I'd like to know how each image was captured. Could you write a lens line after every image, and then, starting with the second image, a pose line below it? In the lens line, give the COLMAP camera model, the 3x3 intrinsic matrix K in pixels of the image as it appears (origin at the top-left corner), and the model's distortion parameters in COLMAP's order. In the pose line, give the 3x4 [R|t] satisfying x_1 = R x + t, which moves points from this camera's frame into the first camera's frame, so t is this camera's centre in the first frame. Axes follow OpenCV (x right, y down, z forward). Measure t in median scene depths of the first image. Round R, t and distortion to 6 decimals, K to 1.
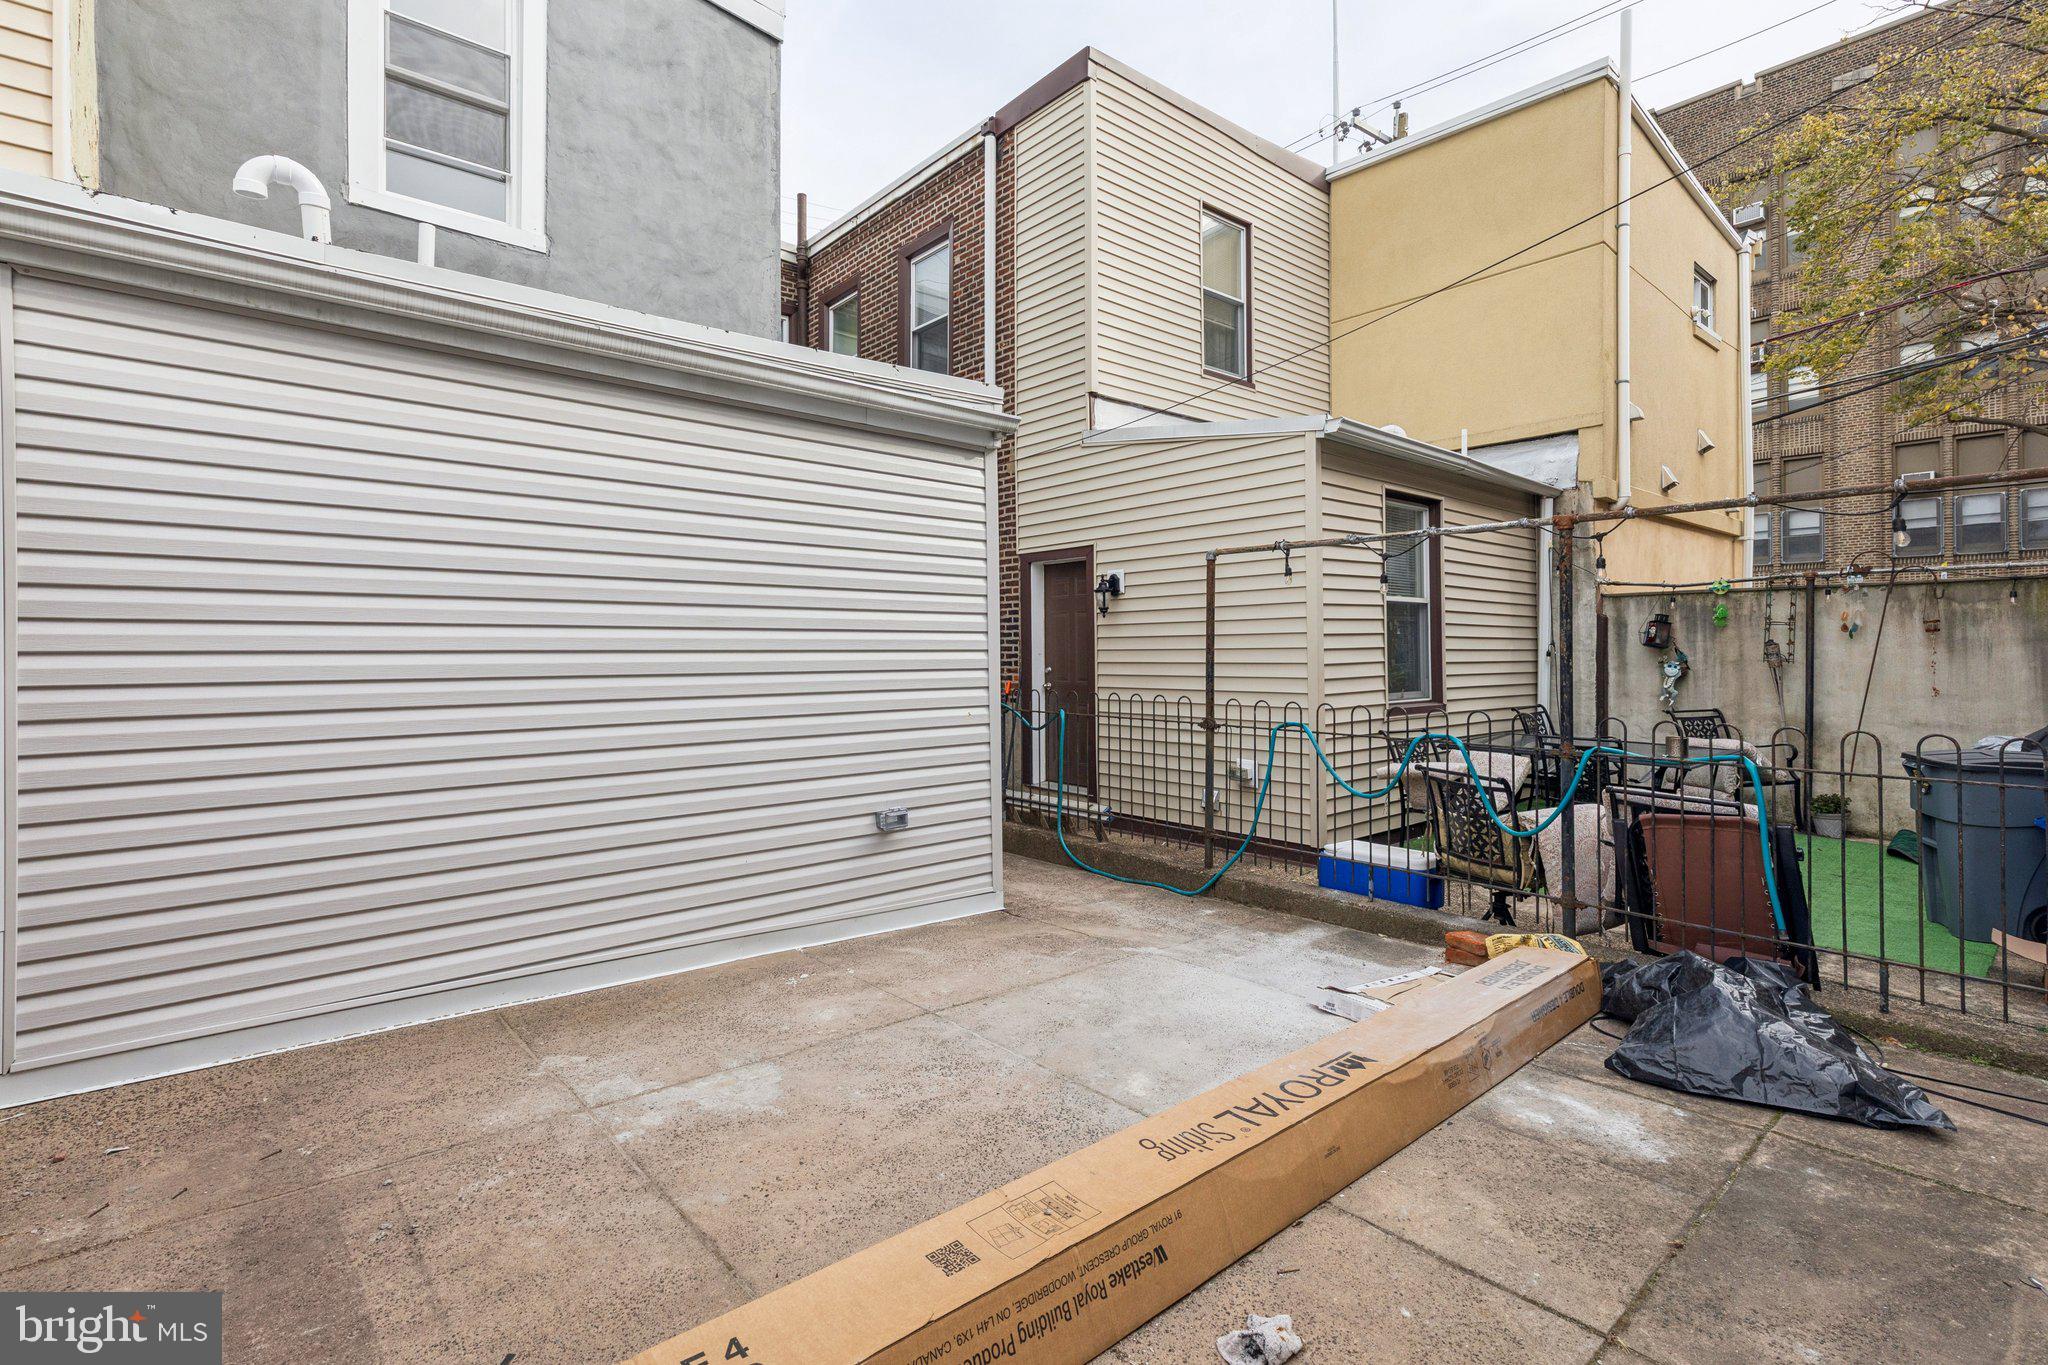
lens RADIAL K [[932.6, 0, 1023.2], [0, 932.6, 665.8], [0, 0, 1]] dist [0.010808, -0.001932]
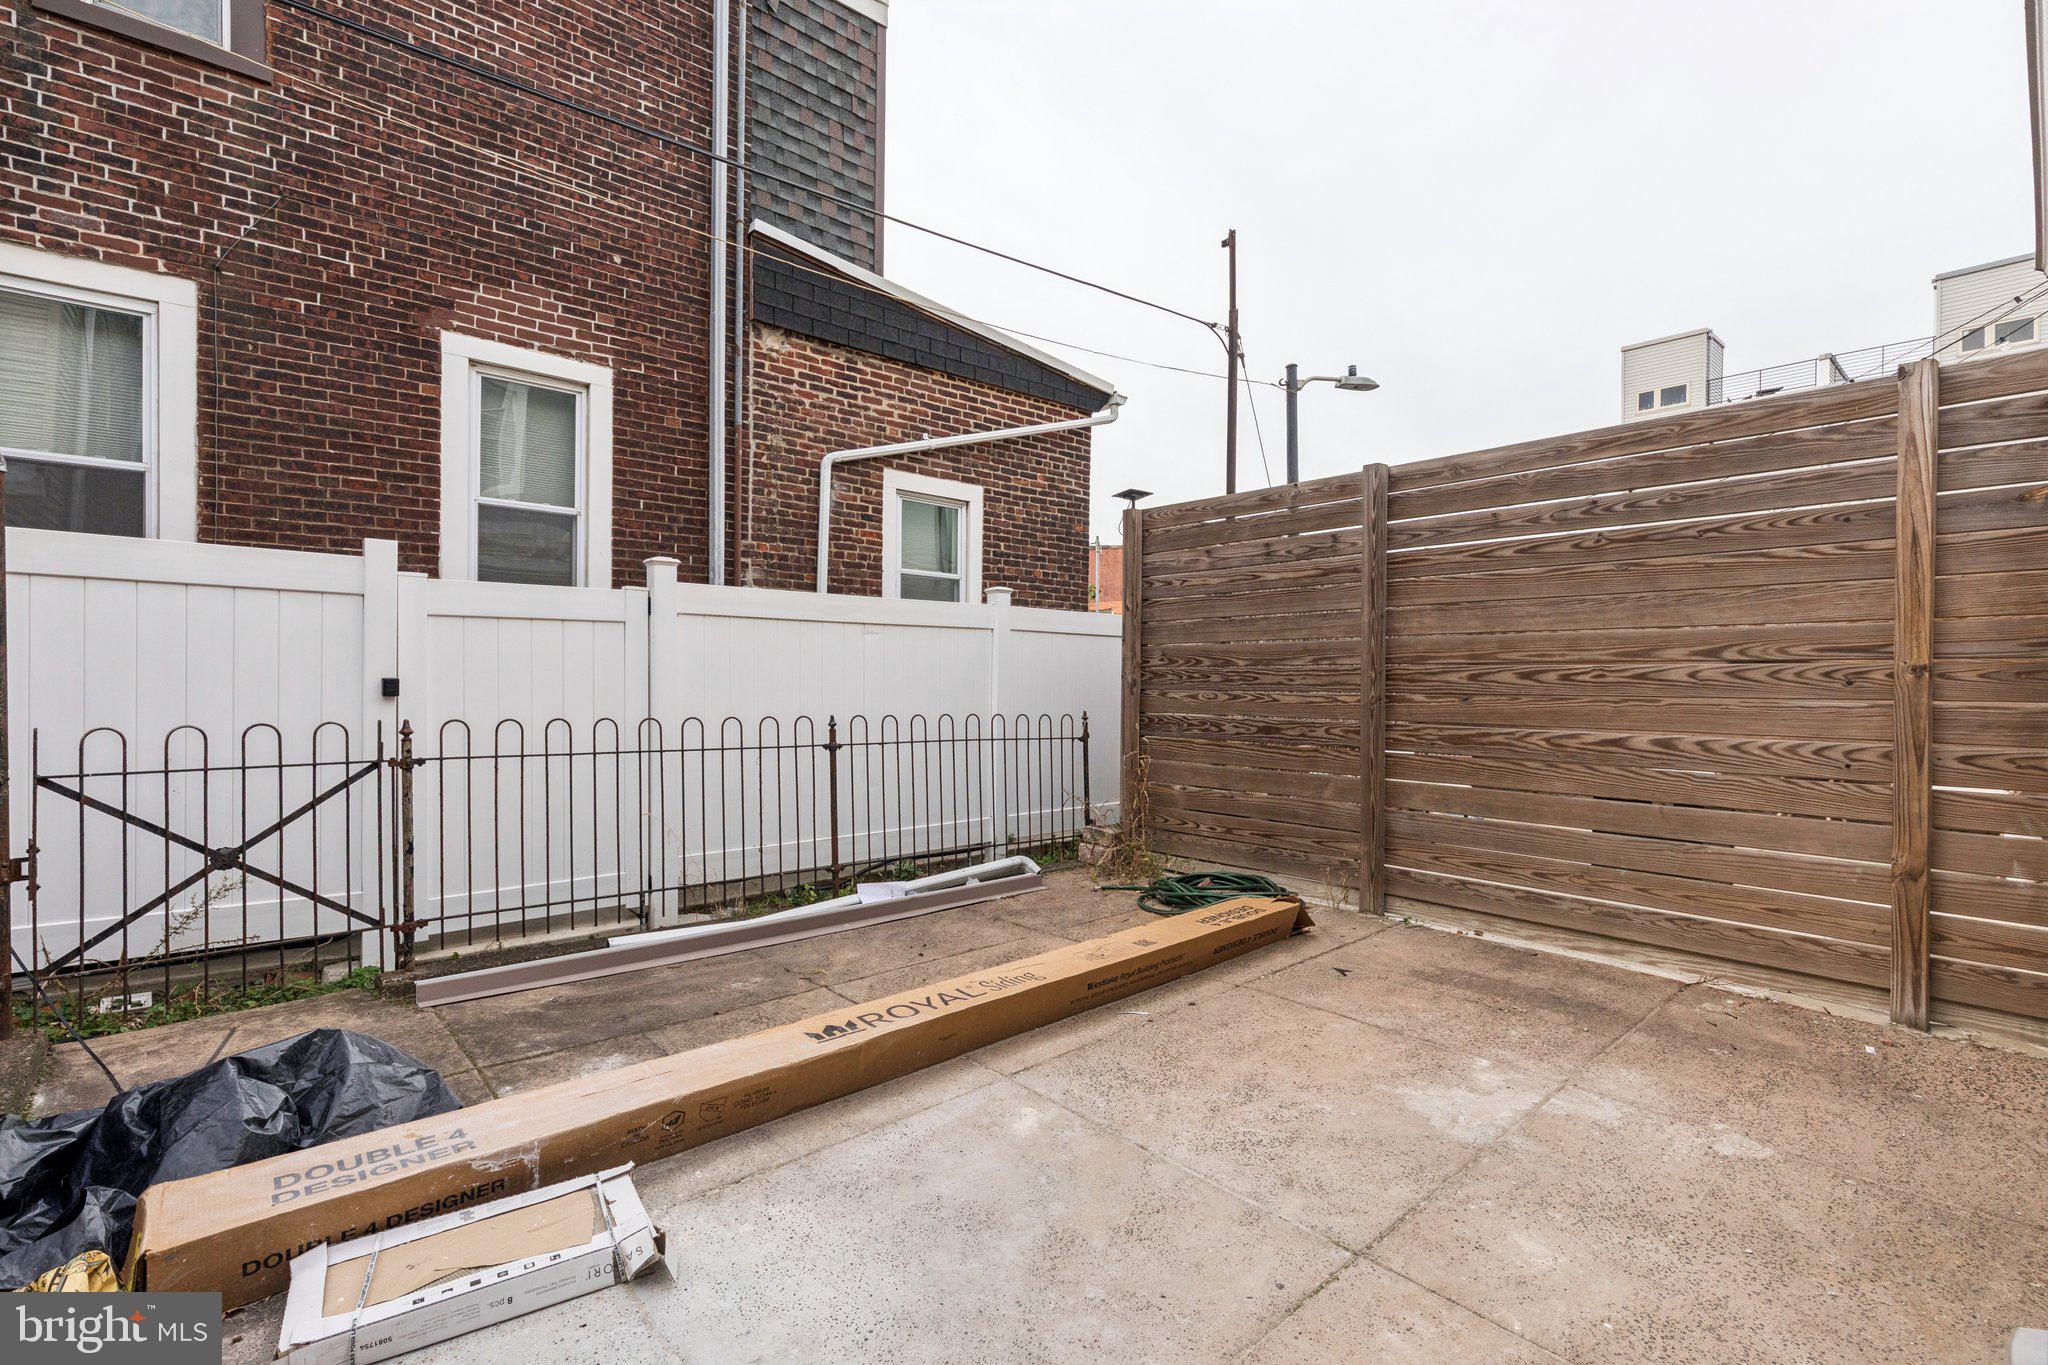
lens RADIAL K [[932.6, 0, 1022.8], [0, 932.6, 676.9], [0, 0, 1]] dist [0.010808, -0.001932]
pose [[-0.999872, -0.001706, -0.015899, 0.152694], [-0.001844, 0.999961, 0.008664, 0.016551], [0.015884, 0.008692, -0.999836, 2.035498]]
